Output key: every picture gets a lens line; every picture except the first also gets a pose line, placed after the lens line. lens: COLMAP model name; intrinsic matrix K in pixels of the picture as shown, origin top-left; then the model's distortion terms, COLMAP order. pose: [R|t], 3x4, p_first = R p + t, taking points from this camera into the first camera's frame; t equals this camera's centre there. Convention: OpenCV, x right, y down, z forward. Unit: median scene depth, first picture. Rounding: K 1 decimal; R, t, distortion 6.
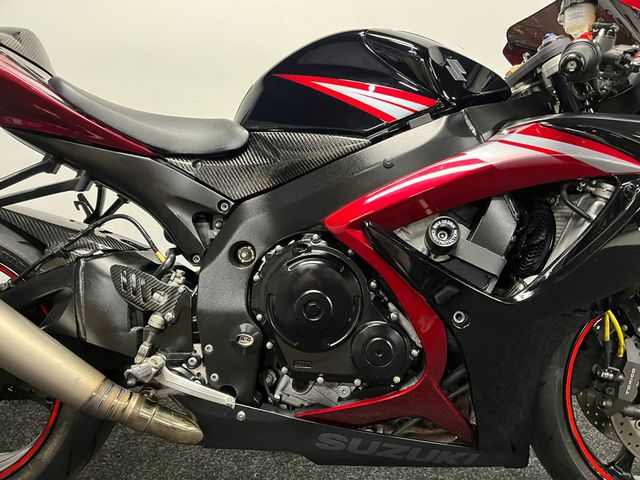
lens RADIAL K [[486.7, 0, 320.6], [0, 486.7, 250.1], [0, 0, 1]] dist [0.102840, -0.149671]
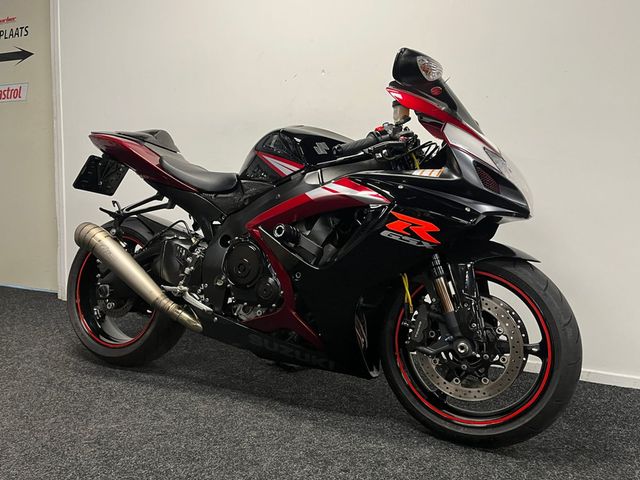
lens RADIAL K [[515.6, 0, 320.0], [0, 515.6, 240.0], [0, 0, 1]] dist [0.034863, -0.001218]
pose [[0.901538, 0.044167, -0.430441, 1.084038], [-0.074473, 0.995770, -0.053806, 0.088129], [0.426244, 0.080564, 0.901014, -0.732219]]
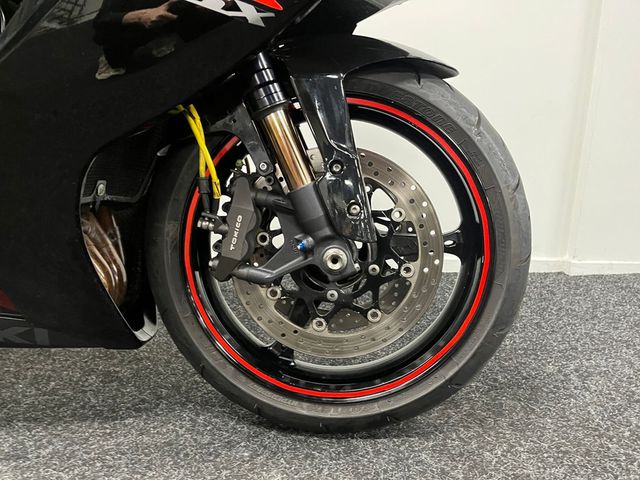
lens RADIAL K [[484.5, 0, 320.0], [0, 484.5, 240.0], [0, 0, 1]] dist [0.086044, -0.107724]
pose [[0.999971, -0.003416, 0.006874, 0.765323], [0.002603, 0.993350, 0.115102, 0.196860], [-0.007222, -0.115080, 0.993330, 0.275840]]
